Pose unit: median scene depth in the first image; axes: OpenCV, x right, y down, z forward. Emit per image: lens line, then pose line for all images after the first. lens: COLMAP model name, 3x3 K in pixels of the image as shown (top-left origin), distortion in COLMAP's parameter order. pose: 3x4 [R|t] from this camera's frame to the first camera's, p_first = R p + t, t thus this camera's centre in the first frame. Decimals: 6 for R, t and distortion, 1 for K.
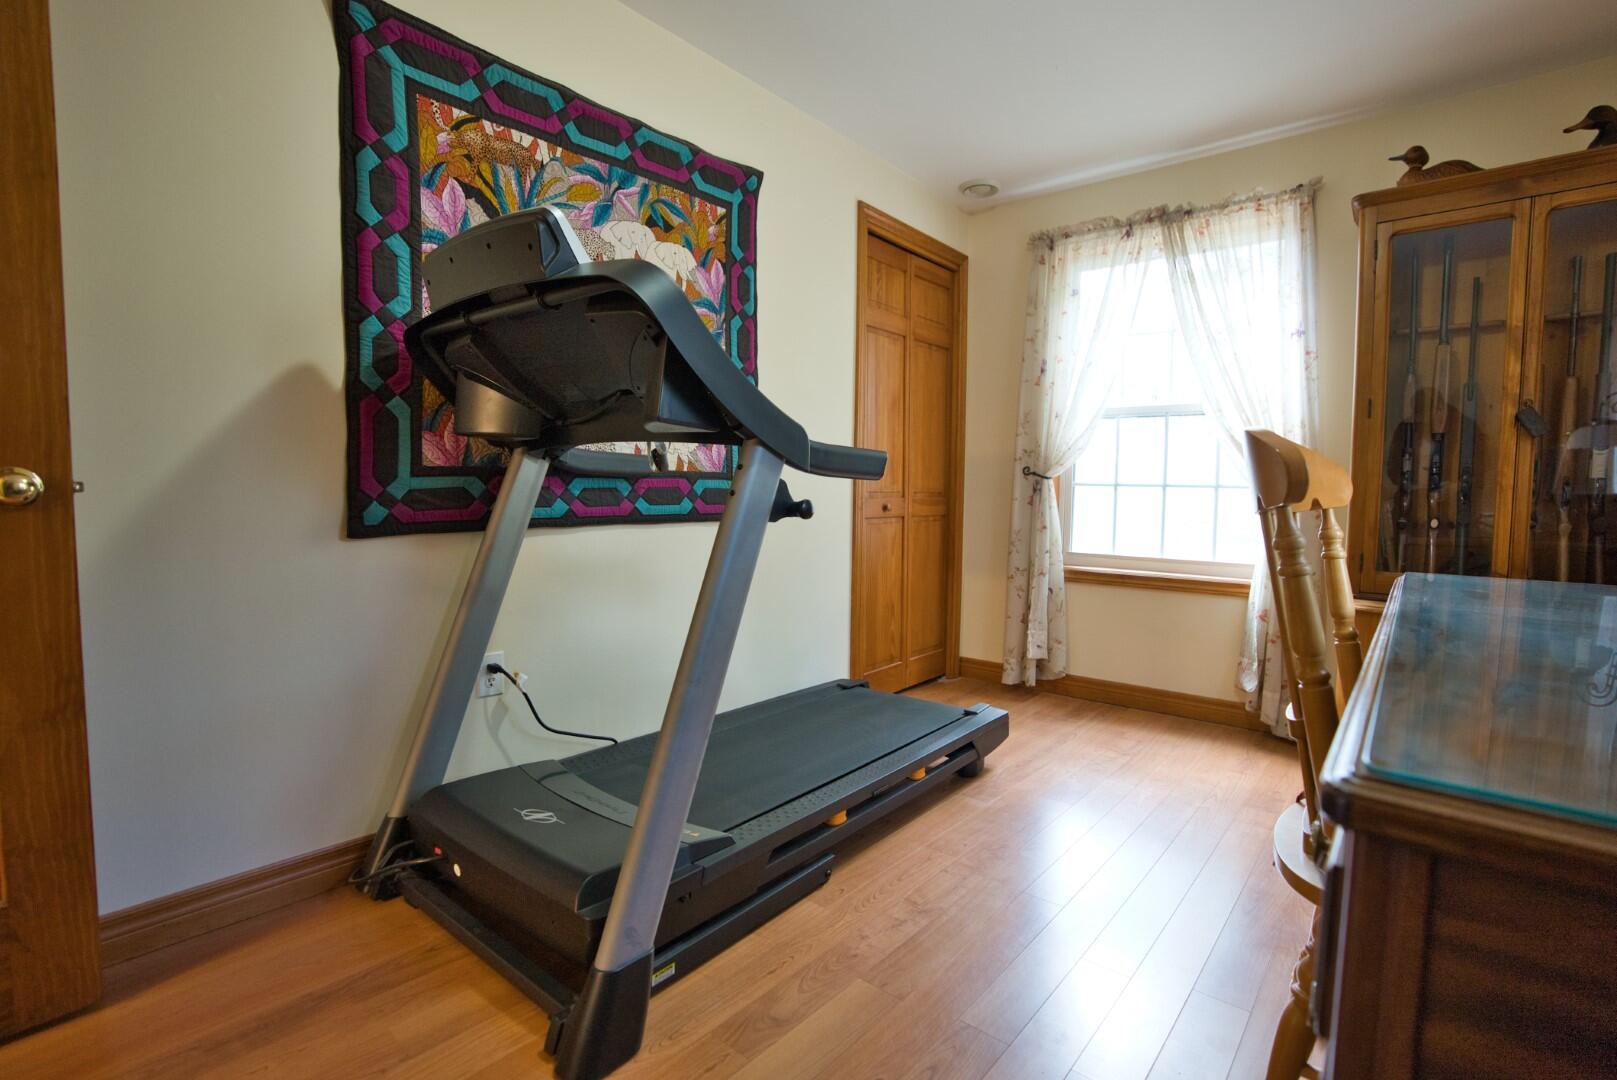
lens RADIAL K [[760.4, 0, 805.7], [0, 760.4, 540.1], [0, 0, 1]] dist [-0.050769, 0.012119]
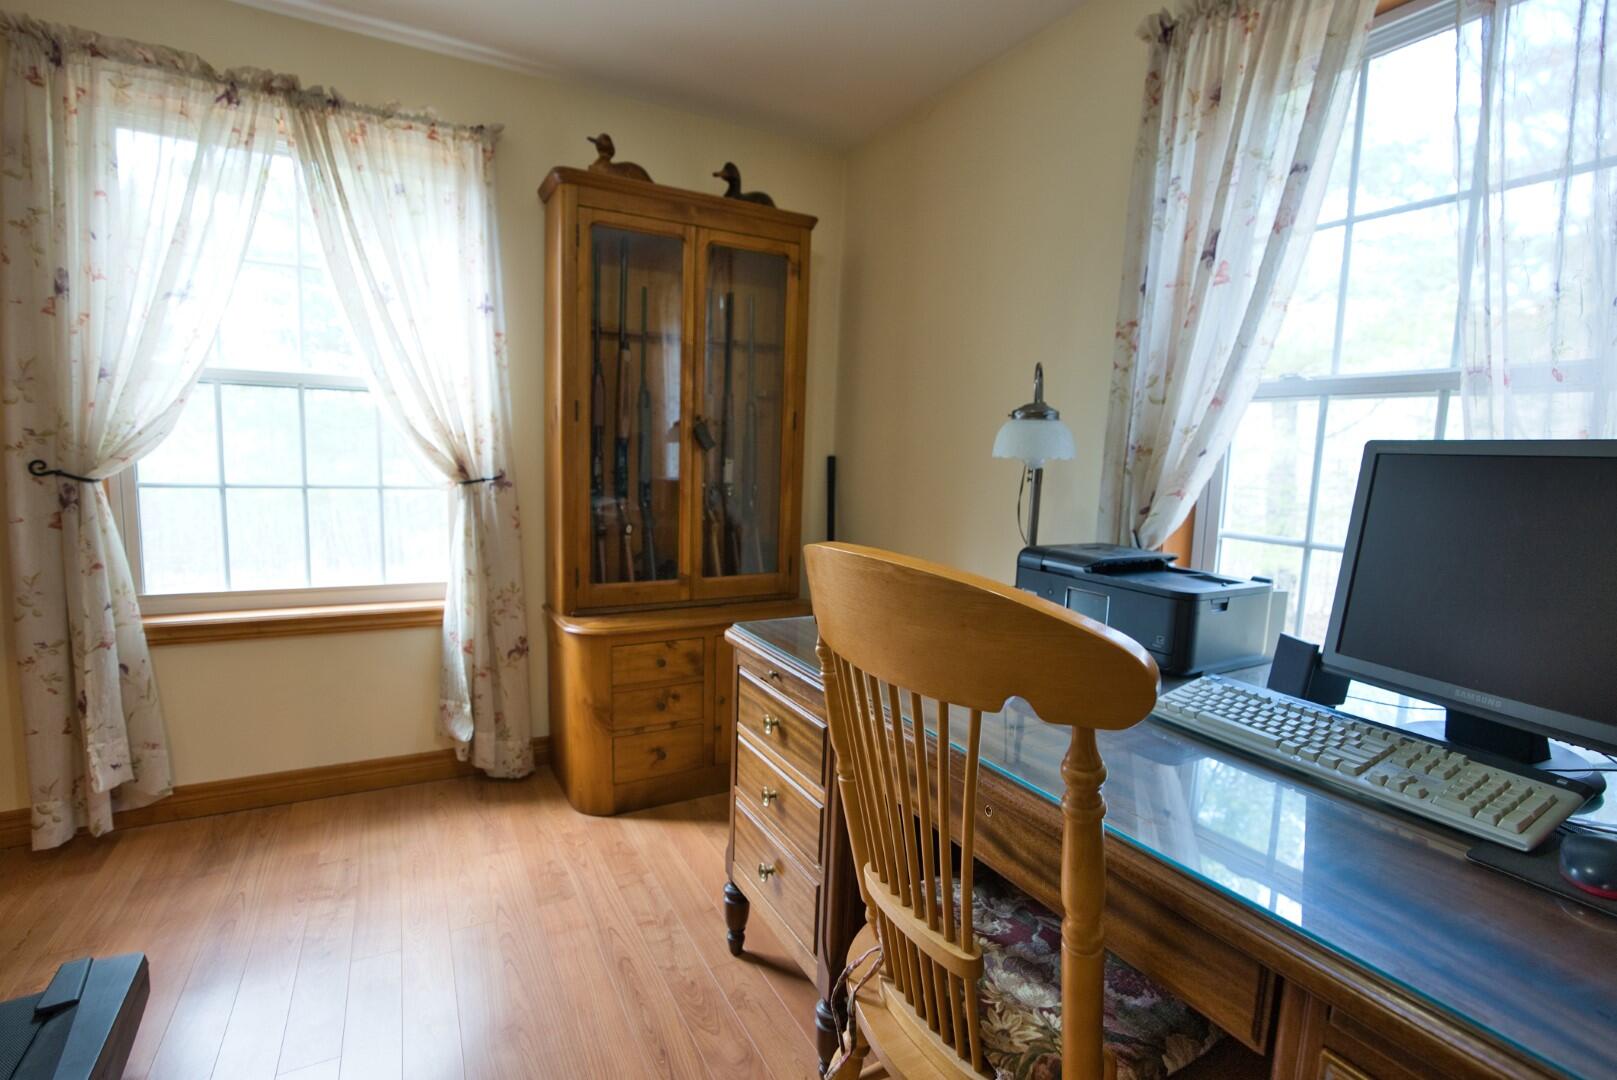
lens RADIAL K [[760.4, 0, 873.3], [0, 760.4, 552.4], [0, 0, 1]] dist [-0.050769, 0.012119]
pose [[0.329825, -0.115578, 0.936940, -0.011742], [0.030708, 0.993266, 0.111716, -0.079952], [-0.943543, -0.008075, 0.331153, 0.283063]]
